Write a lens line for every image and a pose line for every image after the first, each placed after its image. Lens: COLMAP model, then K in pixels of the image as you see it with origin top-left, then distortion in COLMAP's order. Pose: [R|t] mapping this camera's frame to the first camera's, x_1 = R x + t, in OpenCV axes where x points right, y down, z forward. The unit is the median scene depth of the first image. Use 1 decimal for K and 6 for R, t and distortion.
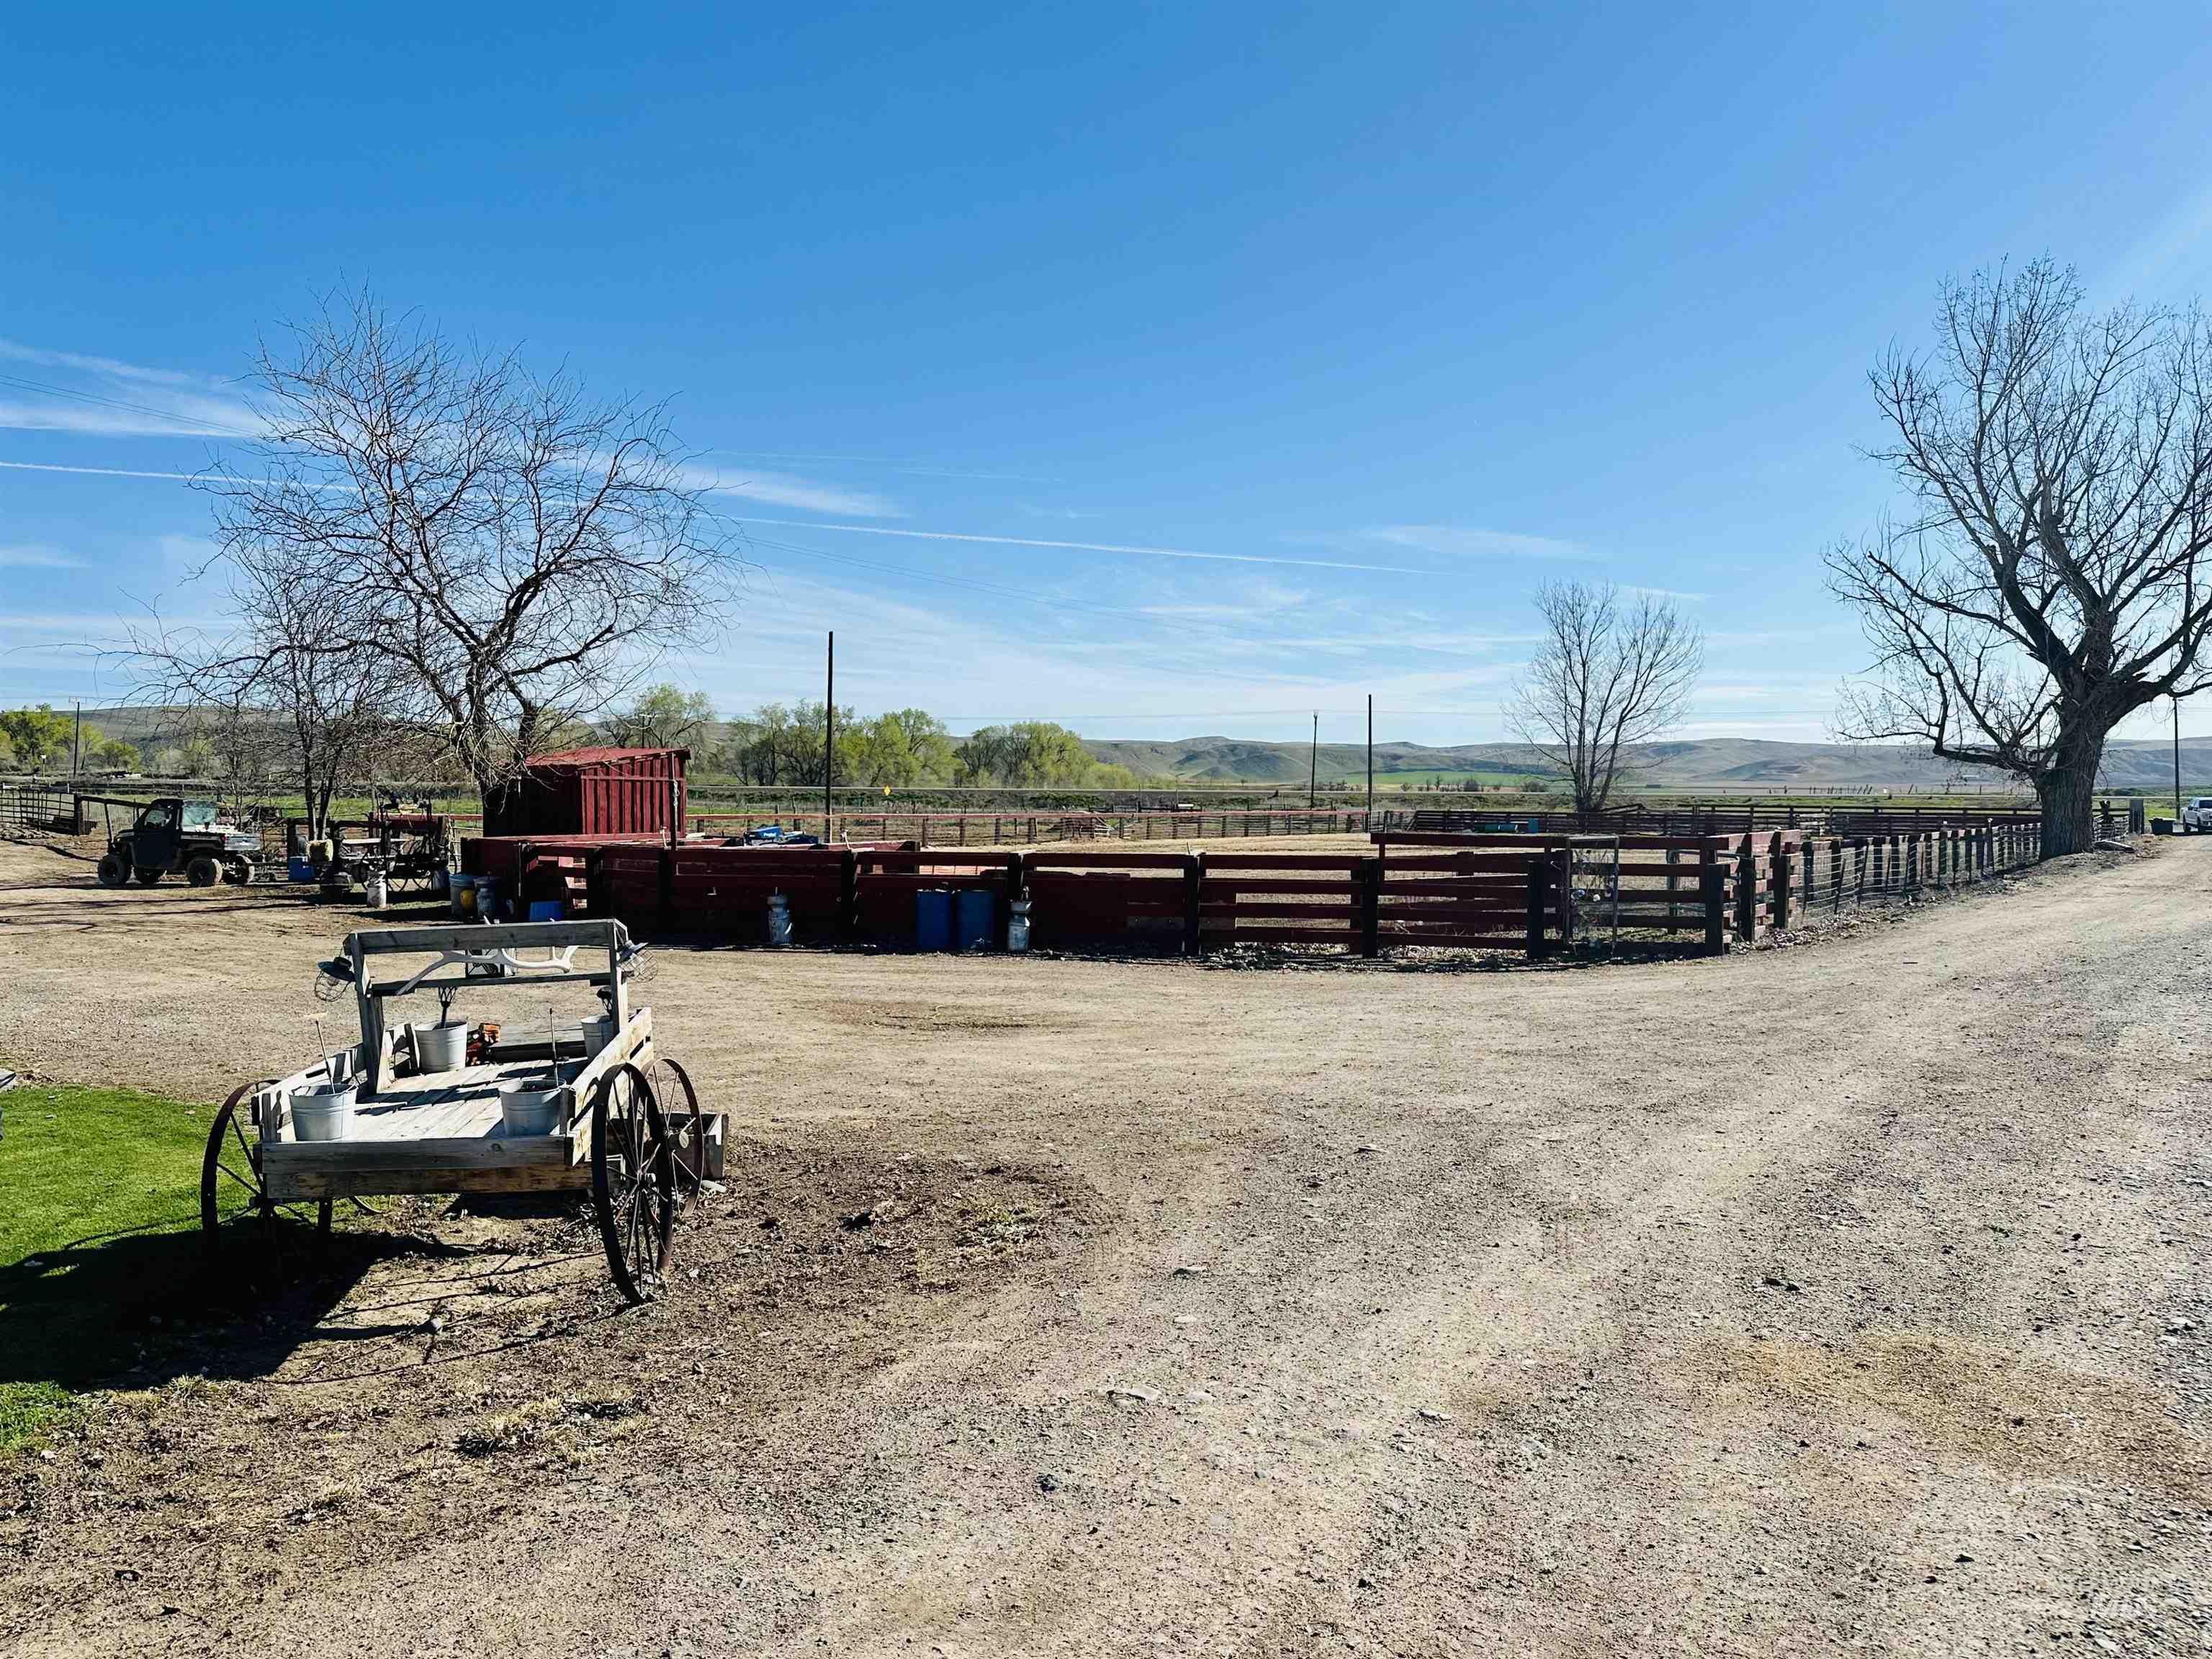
lens RADIAL K [[1637.0, 0, 1109.5], [0, 1637.0, 837.1], [0, 0, 1]] dist [0.003689, 0.002406]
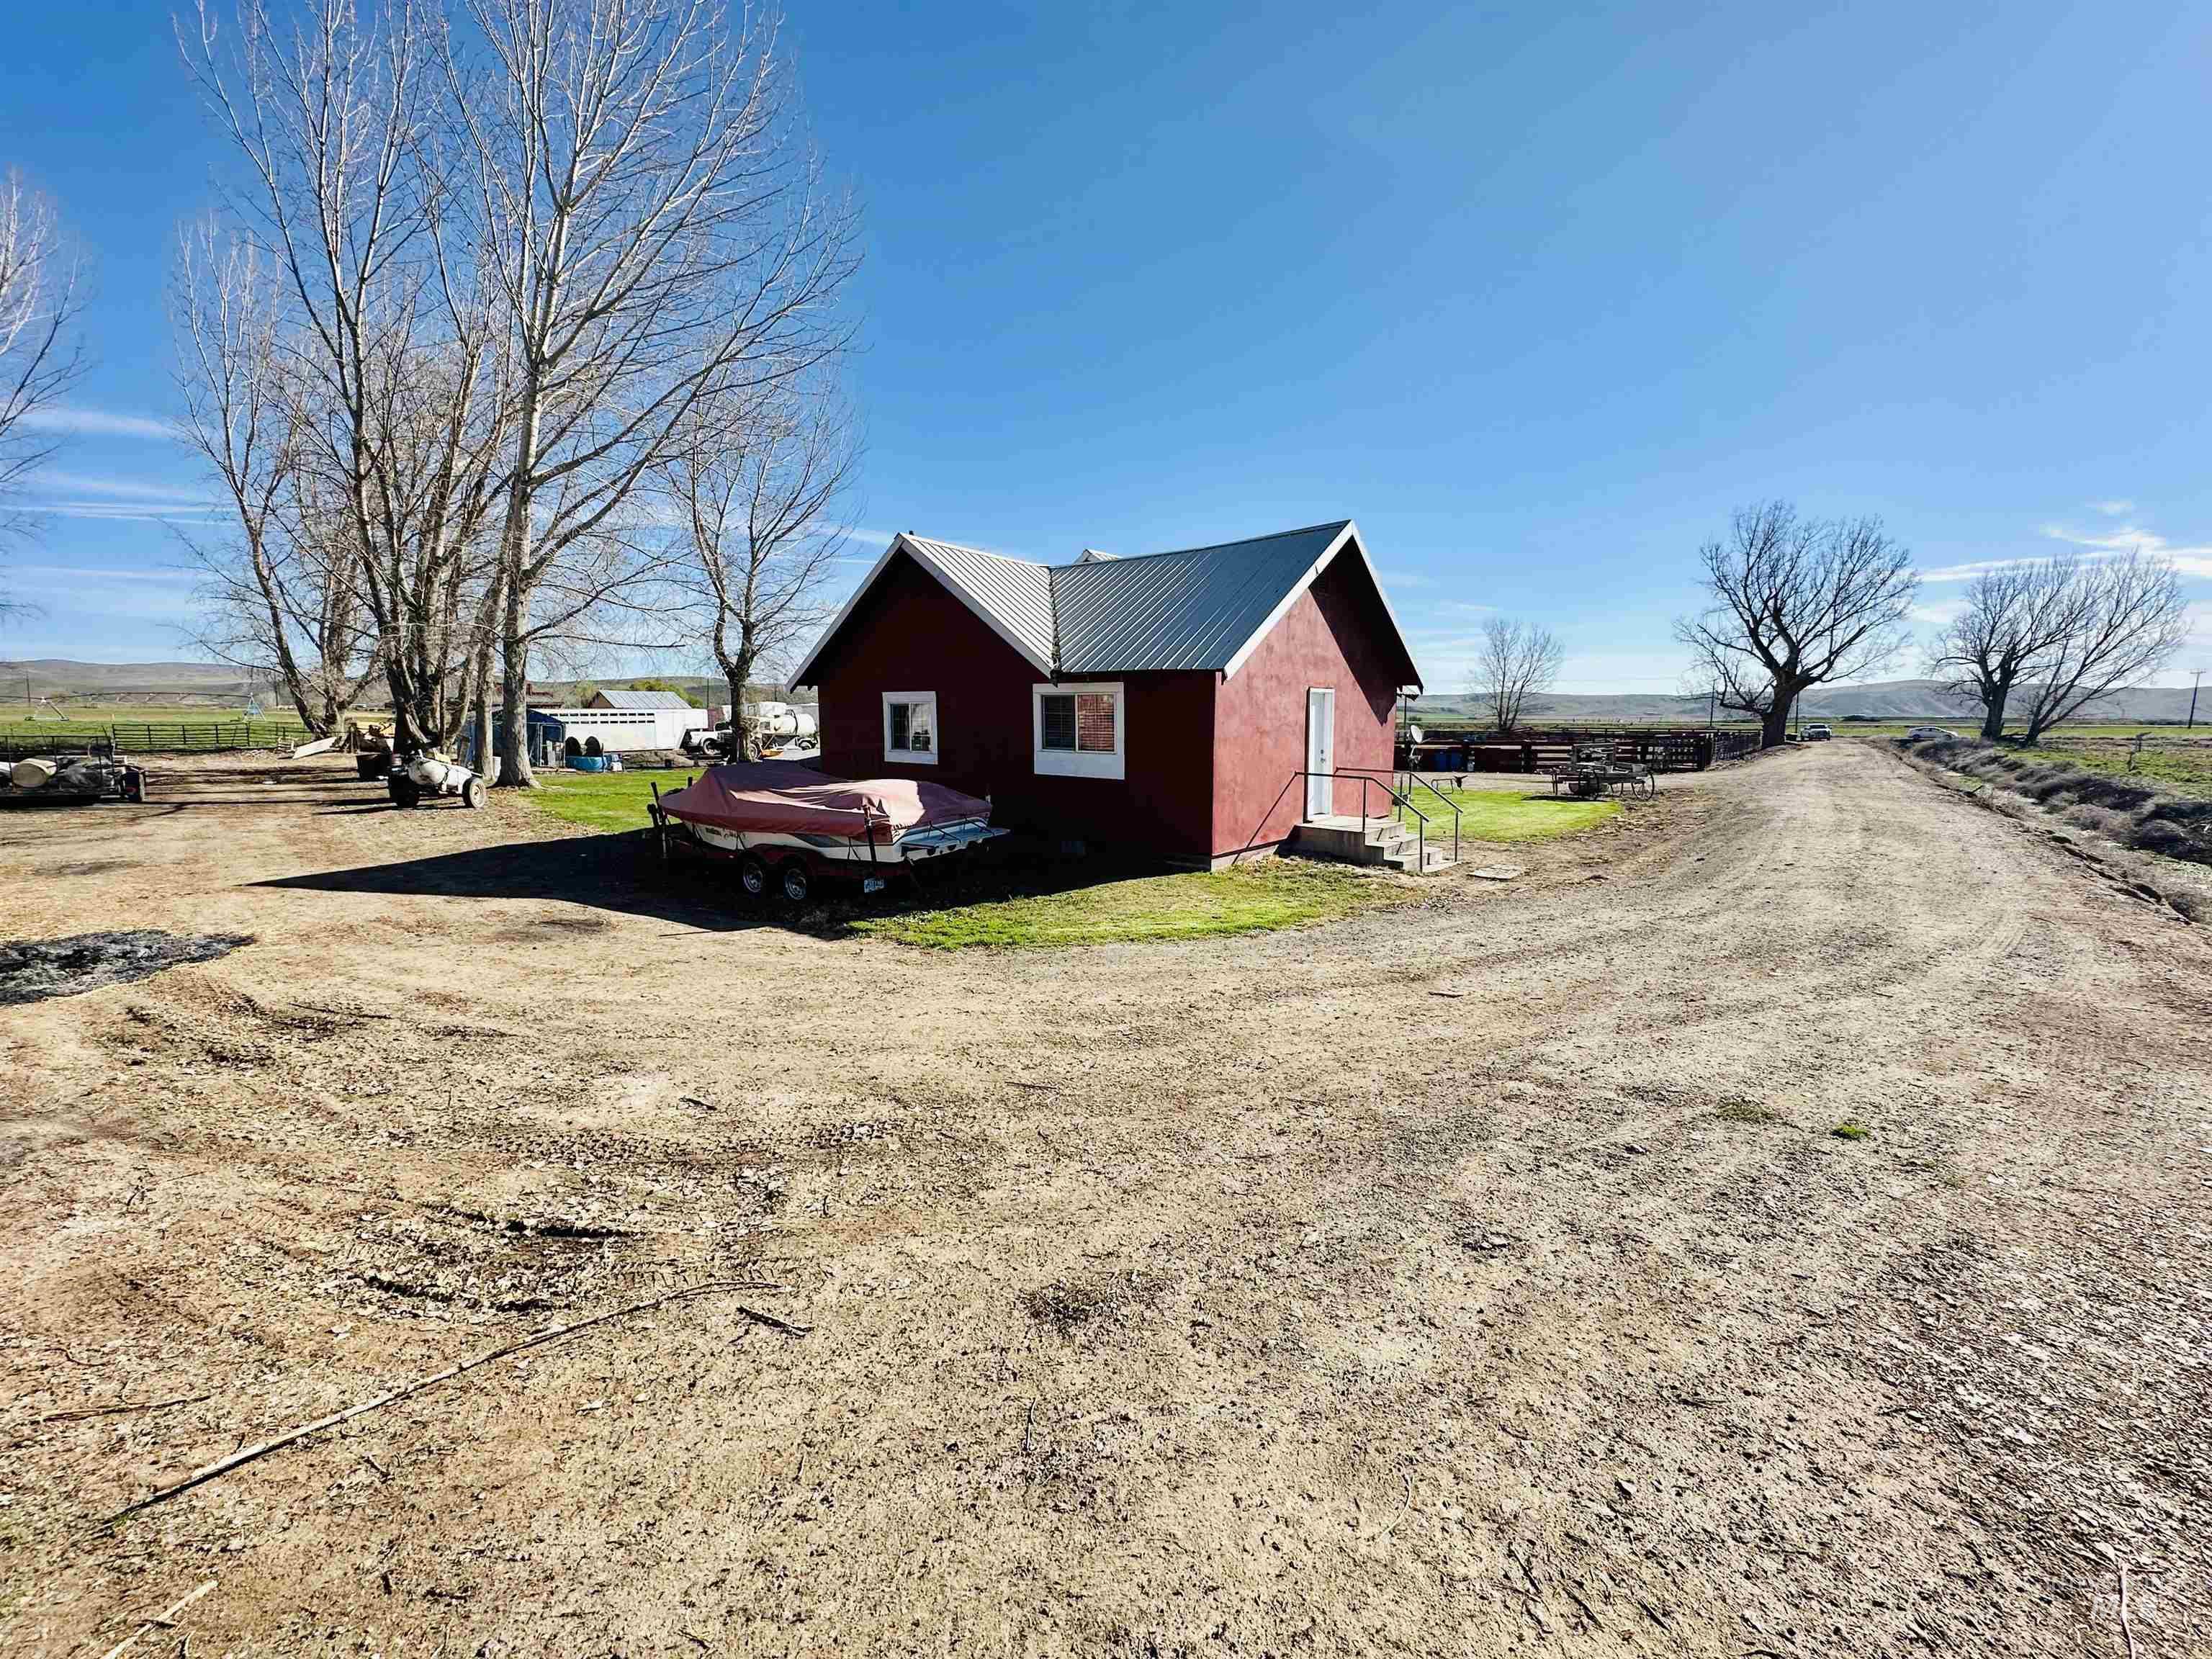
lens RADIAL K [[884.8, 0, 1110.0], [0, 884.8, 829.0], [0, 0, 1]] dist [-0.005594, 0.001675]
pose [[0.997590, 0.005944, -0.069136, -0.317371], [0.000533, 0.995638, 0.093295, 0.009132], [0.069388, -0.093107, 0.993235, -0.399015]]
